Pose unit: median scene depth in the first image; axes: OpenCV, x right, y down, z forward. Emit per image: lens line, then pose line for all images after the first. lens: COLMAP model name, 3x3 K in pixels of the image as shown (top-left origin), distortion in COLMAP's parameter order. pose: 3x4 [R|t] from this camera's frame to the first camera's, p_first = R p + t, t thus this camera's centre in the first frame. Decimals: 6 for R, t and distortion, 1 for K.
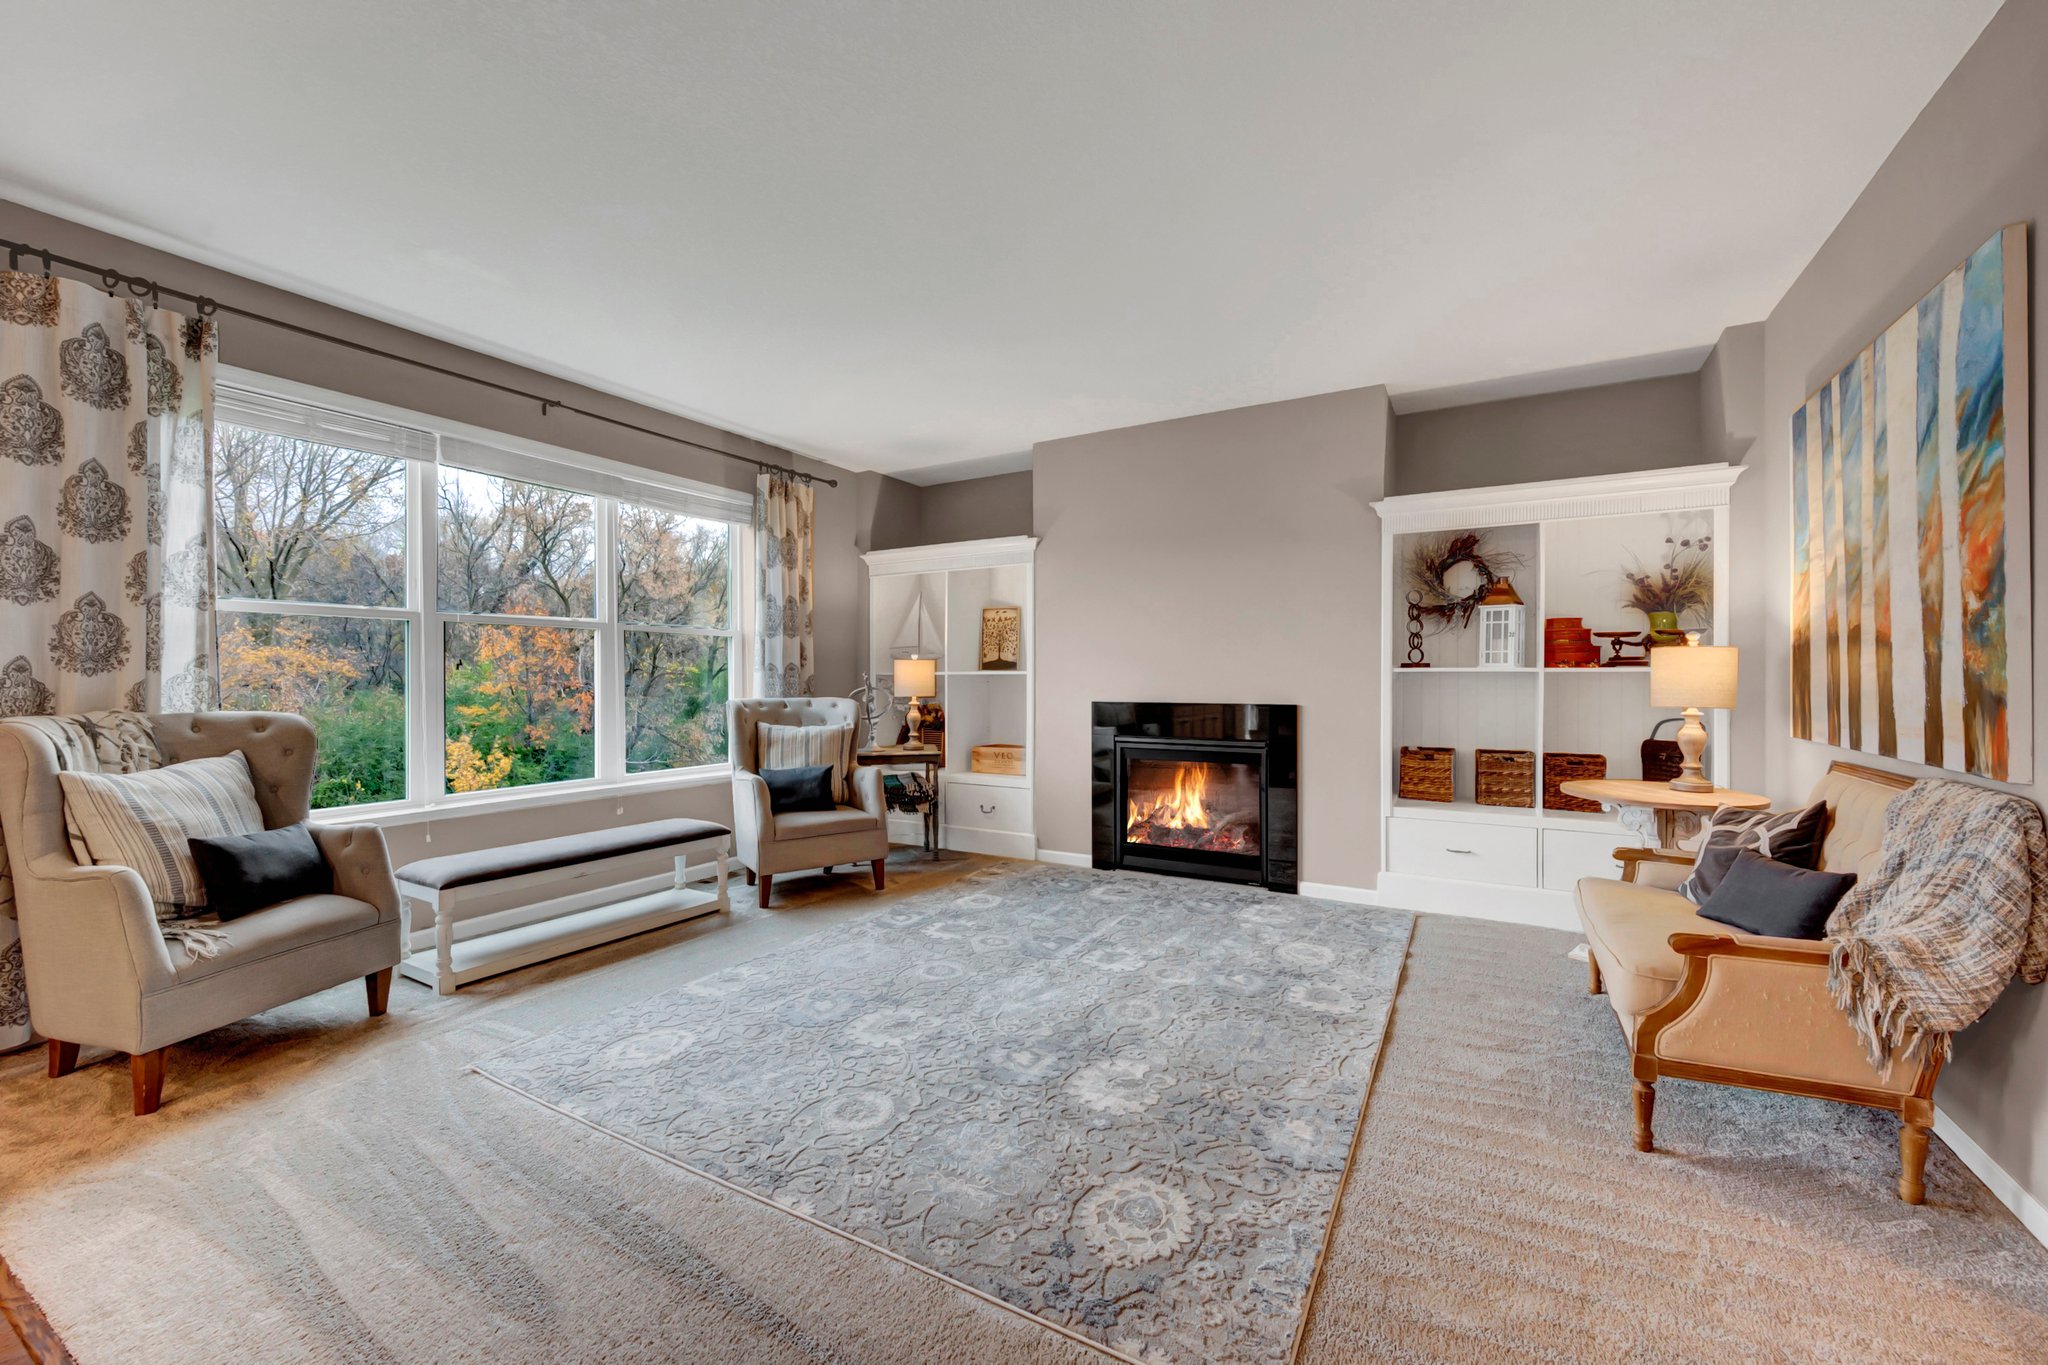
lens RADIAL K [[814.0, 0, 1024.0], [0, 814.0, 682.5], [0, 0, 1]] dist [-0.000100, -0.000083]
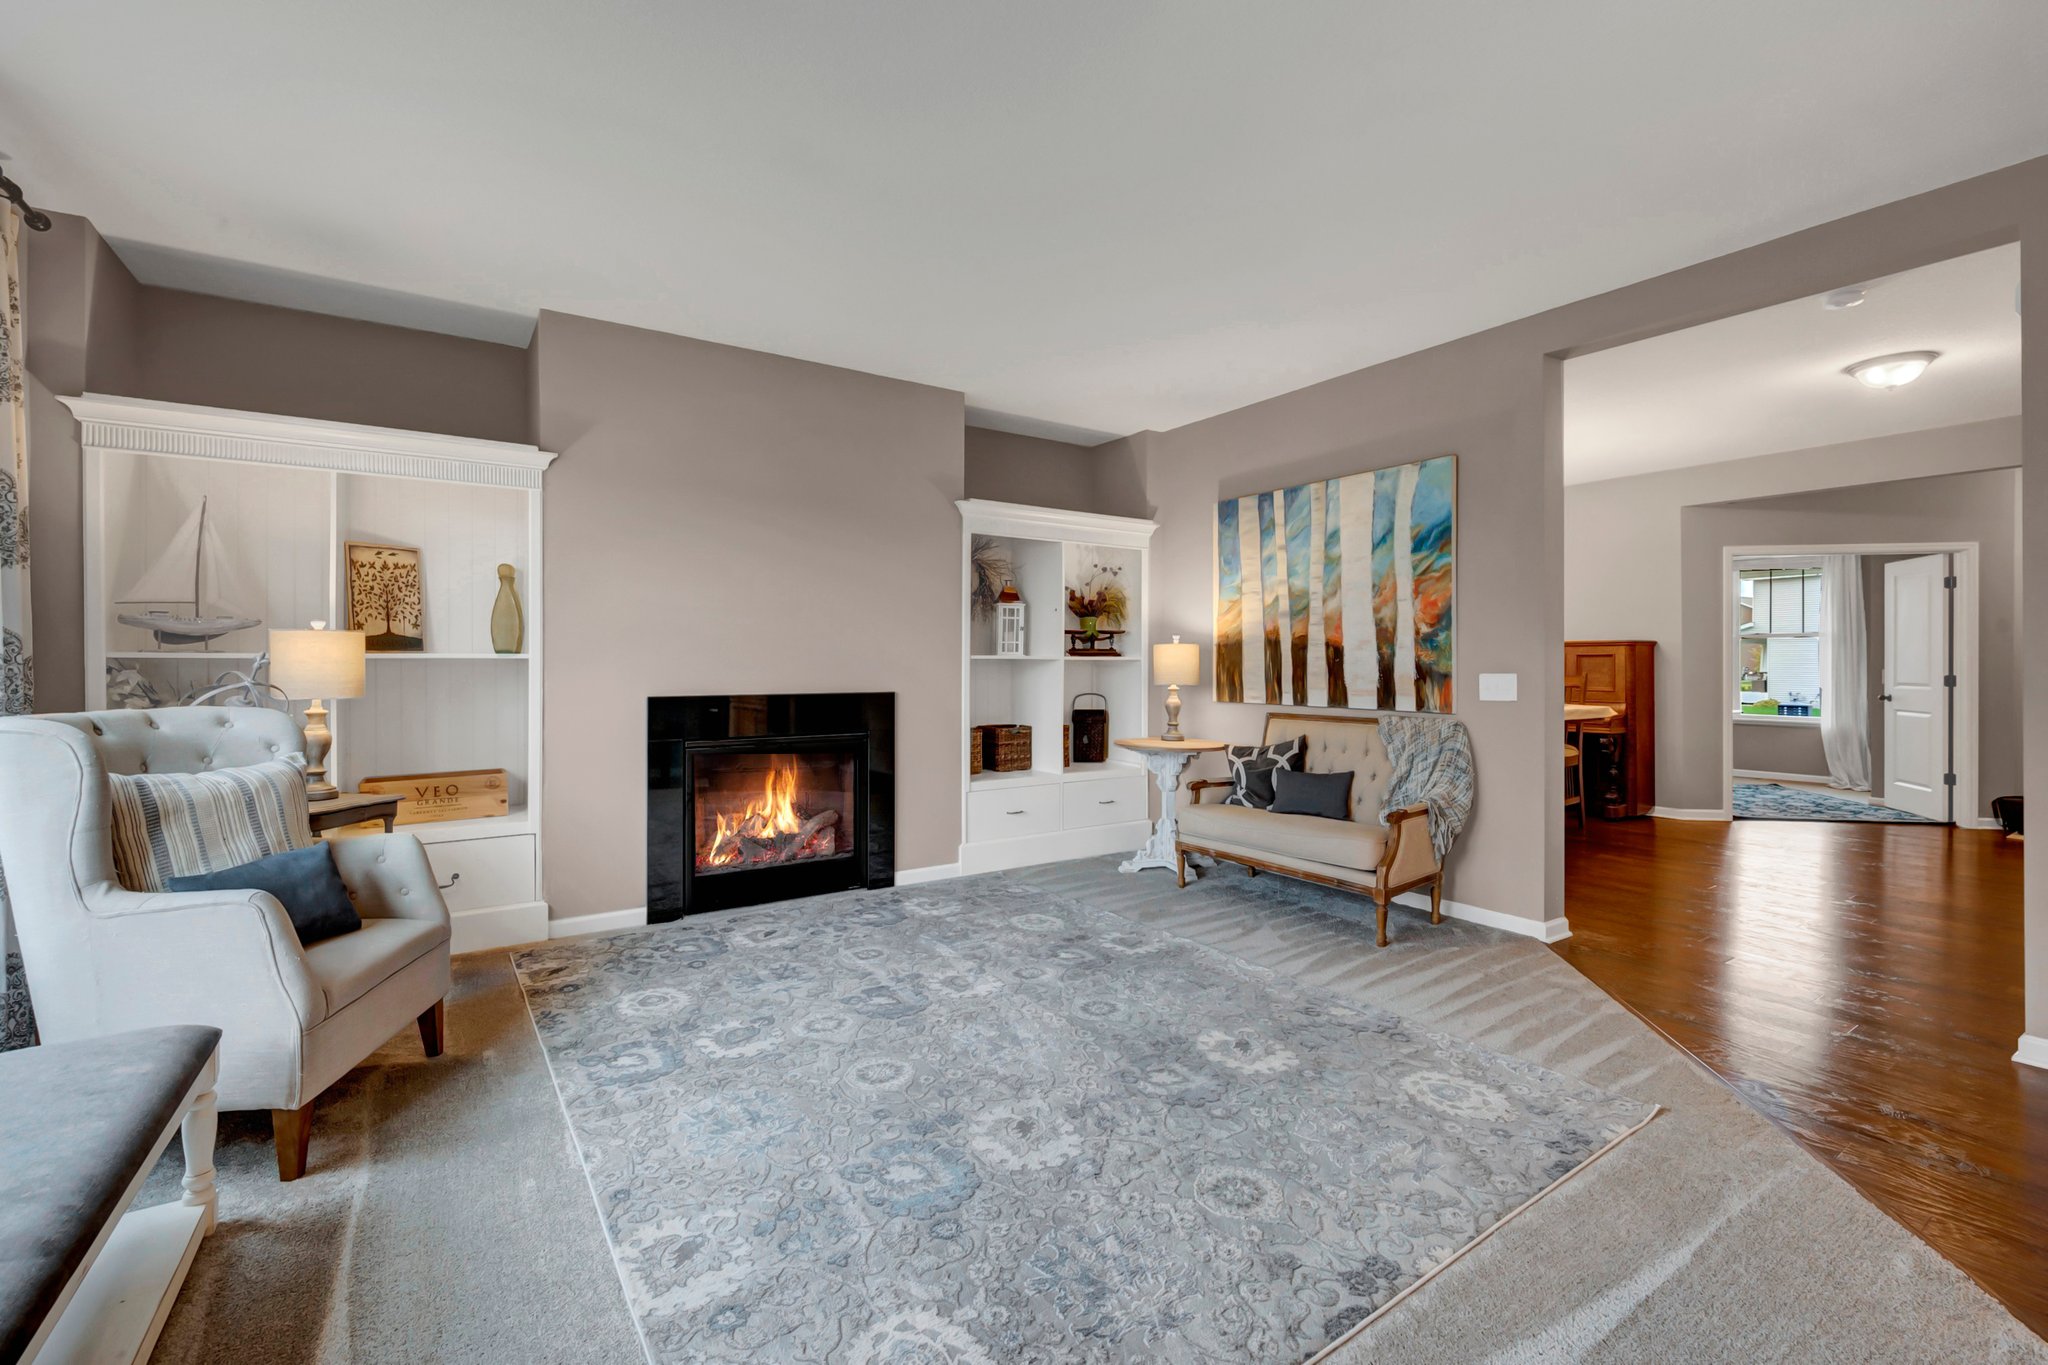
lens RADIAL K [[873.5, 0, 1030.4], [0, 873.5, 665.0], [0, 0, 1]] dist [0.002770, -0.000135]
pose [[0.435153, -0.000905, 0.900356, -0.631816], [0.004195, 0.999991, -0.001022, -0.003668], [-0.900347, 0.004222, 0.435153, 0.464576]]
